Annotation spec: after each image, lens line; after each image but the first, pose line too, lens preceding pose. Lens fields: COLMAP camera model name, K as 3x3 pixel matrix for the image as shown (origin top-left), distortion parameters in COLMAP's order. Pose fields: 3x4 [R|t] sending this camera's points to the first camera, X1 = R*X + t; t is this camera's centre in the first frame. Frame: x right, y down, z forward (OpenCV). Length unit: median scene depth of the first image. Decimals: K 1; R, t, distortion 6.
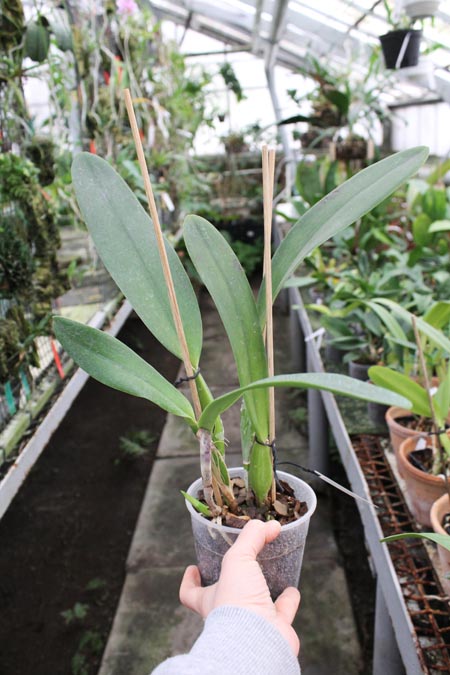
lens RADIAL K [[609.4, 0, 210.3], [0, 609.4, 338.6], [0, 0, 1]] dist [-0.087080, 0.008919]
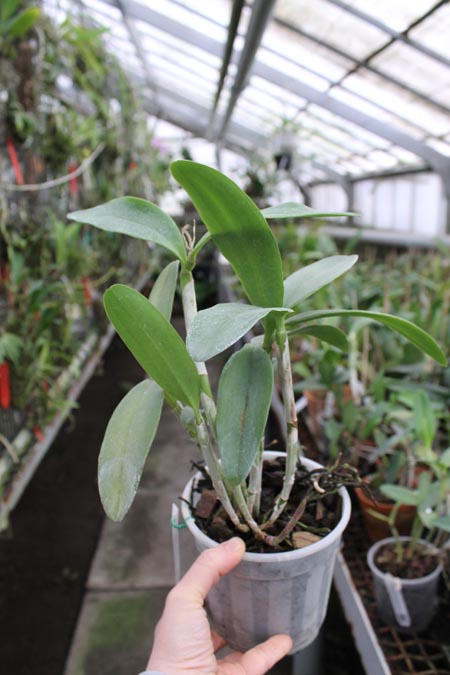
lens RADIAL K [[603.0, 0, 206.7], [0, 603.0, 336.5], [0, 0, 1]] dist [-0.092219, 0.011539]
pose [[0.996316, 0.024304, 0.082243, -0.027490], [-0.015822, 0.994632, -0.102261, 0.098289], [-0.084287, 0.100583, 0.991352, -0.290324]]
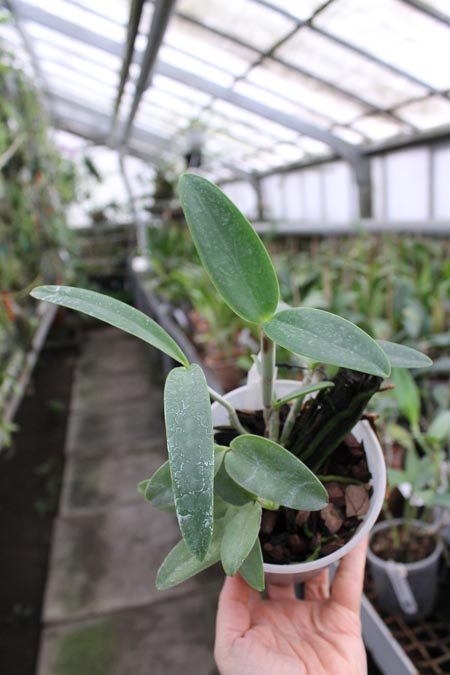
lens RADIAL K [[603.0, 0, 206.7], [0, 603.0, 336.5], [0, 0, 1]] dist [-0.092219, 0.011539]
pose [[0.972752, -0.075819, 0.219099, -0.036771], [0.101333, 0.989011, -0.107651, 0.099394], [-0.208529, 0.126920, 0.969746, -0.275680]]
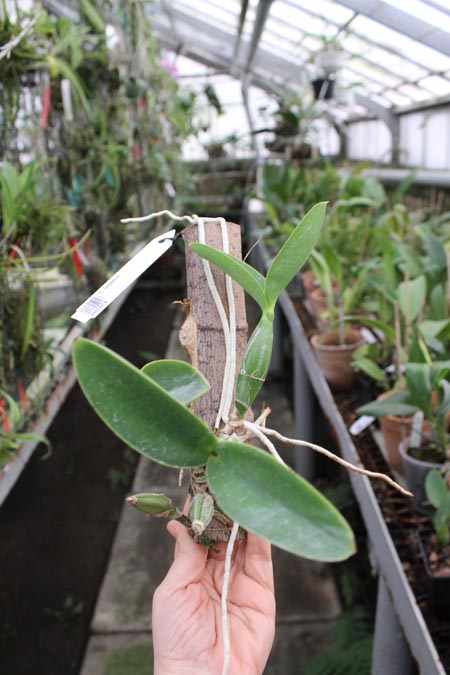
lens RADIAL K [[609.4, 0, 210.3], [0, 609.4, 338.6], [0, 0, 1]] dist [-0.087080, 0.008919]
pose [[0.999217, -0.000978, 0.039564, -0.020072], [0.001644, 0.999858, -0.016799, 0.077821], [-0.039542, 0.016850, 0.999076, -0.212261]]
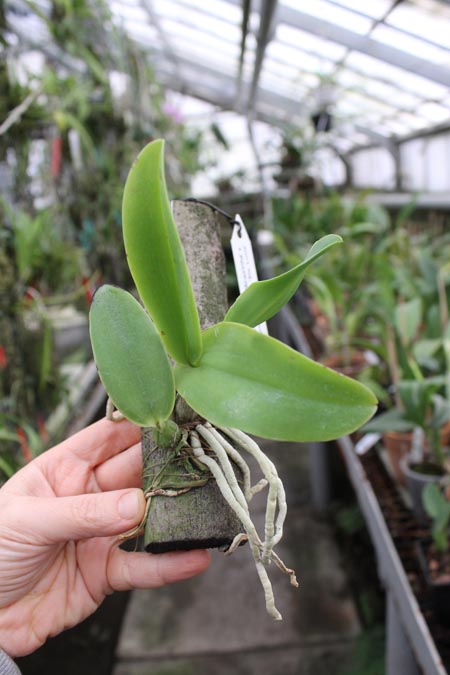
lens RADIAL K [[603.0, 0, 206.7], [0, 603.0, 336.5], [0, 0, 1]] dist [-0.092219, 0.011539]
pose [[0.998989, -0.044735, 0.004377, -0.016321], [0.044935, 0.996376, -0.072221, 0.078711], [-0.001130, 0.072345, 0.997379, -0.220512]]
